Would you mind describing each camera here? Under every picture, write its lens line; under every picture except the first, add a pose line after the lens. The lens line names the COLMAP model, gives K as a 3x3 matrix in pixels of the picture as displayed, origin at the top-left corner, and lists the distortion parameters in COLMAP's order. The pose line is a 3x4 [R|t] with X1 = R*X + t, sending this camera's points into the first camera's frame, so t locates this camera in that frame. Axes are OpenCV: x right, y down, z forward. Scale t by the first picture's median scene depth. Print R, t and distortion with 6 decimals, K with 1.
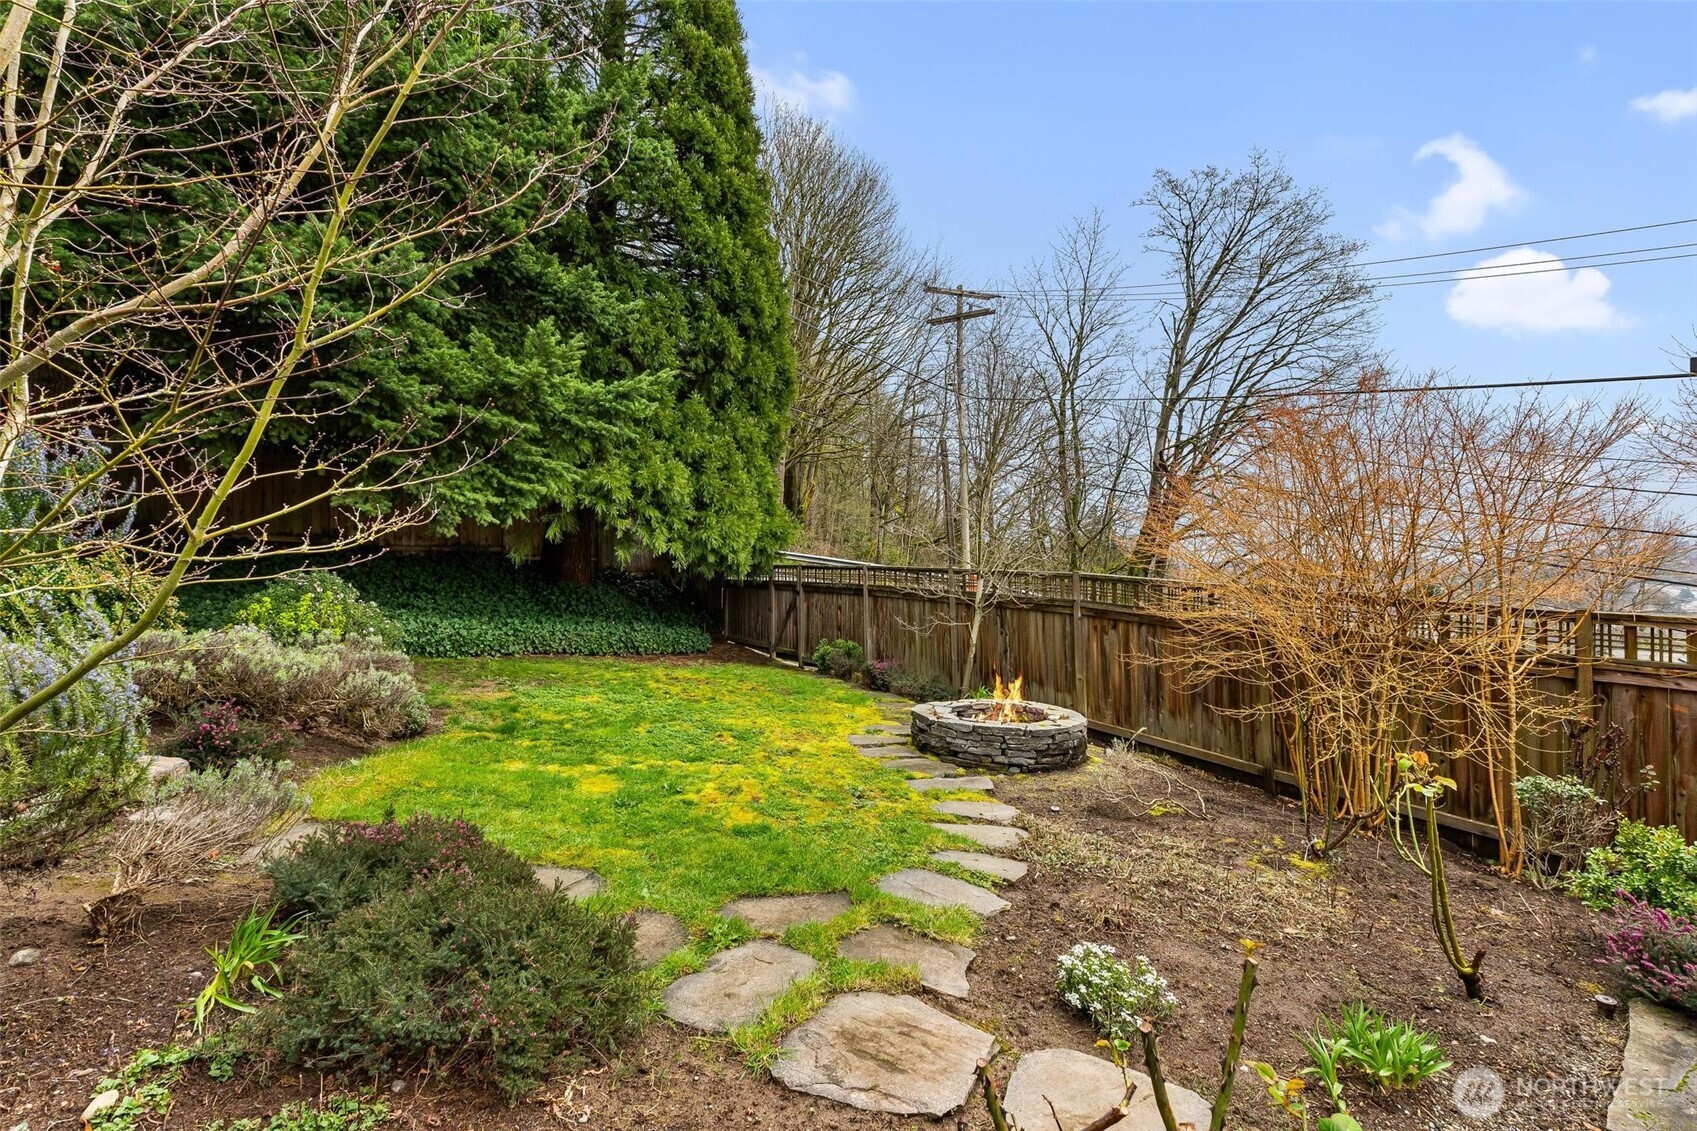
lens RADIAL K [[813.6, 0, 856.0], [0, 813.6, 539.8], [0, 0, 1]] dist [-0.002413, -0.001155]
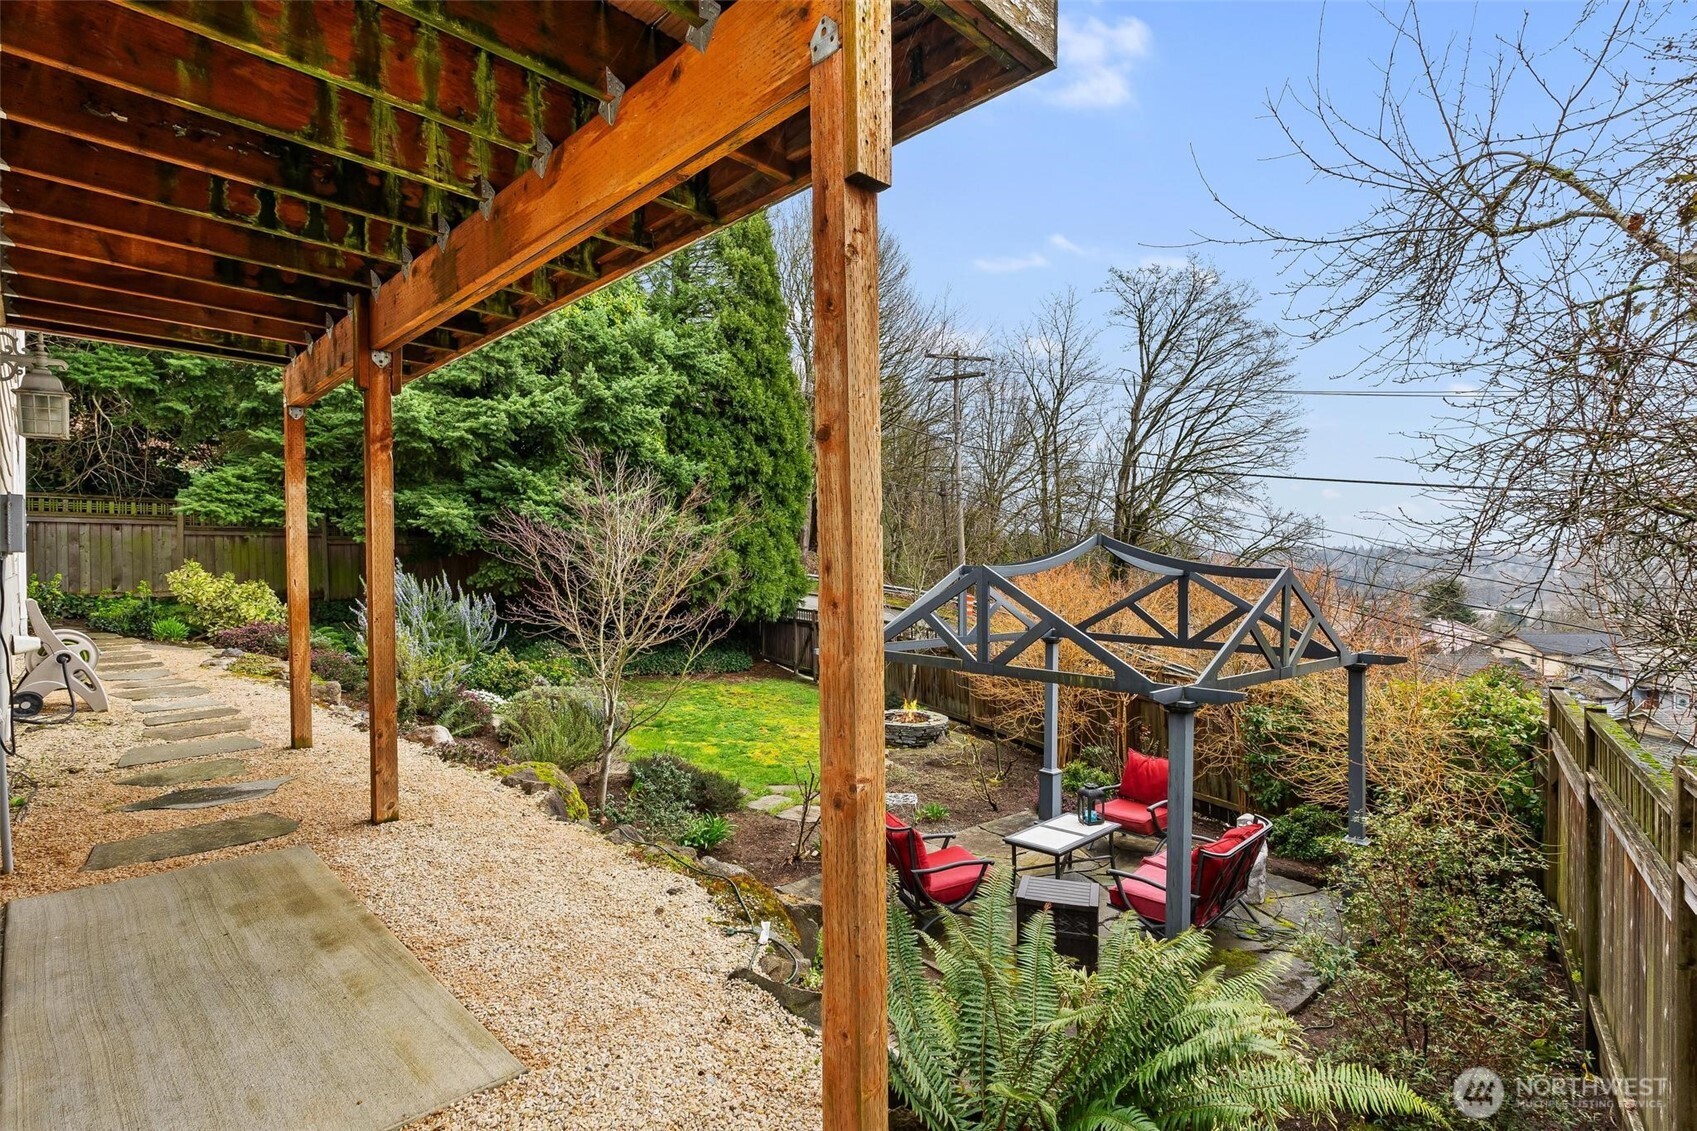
lens RADIAL K [[818.1, 0, 861.3], [0, 818.1, 562.2], [0, 0, 1]] dist [-0.000963, -0.000409]
pose [[0.999265, -0.005572, -0.037923, 0.076618], [0.007044, 0.999222, 0.038798, -0.119093], [0.037678, -0.039036, 0.998527, -0.478125]]
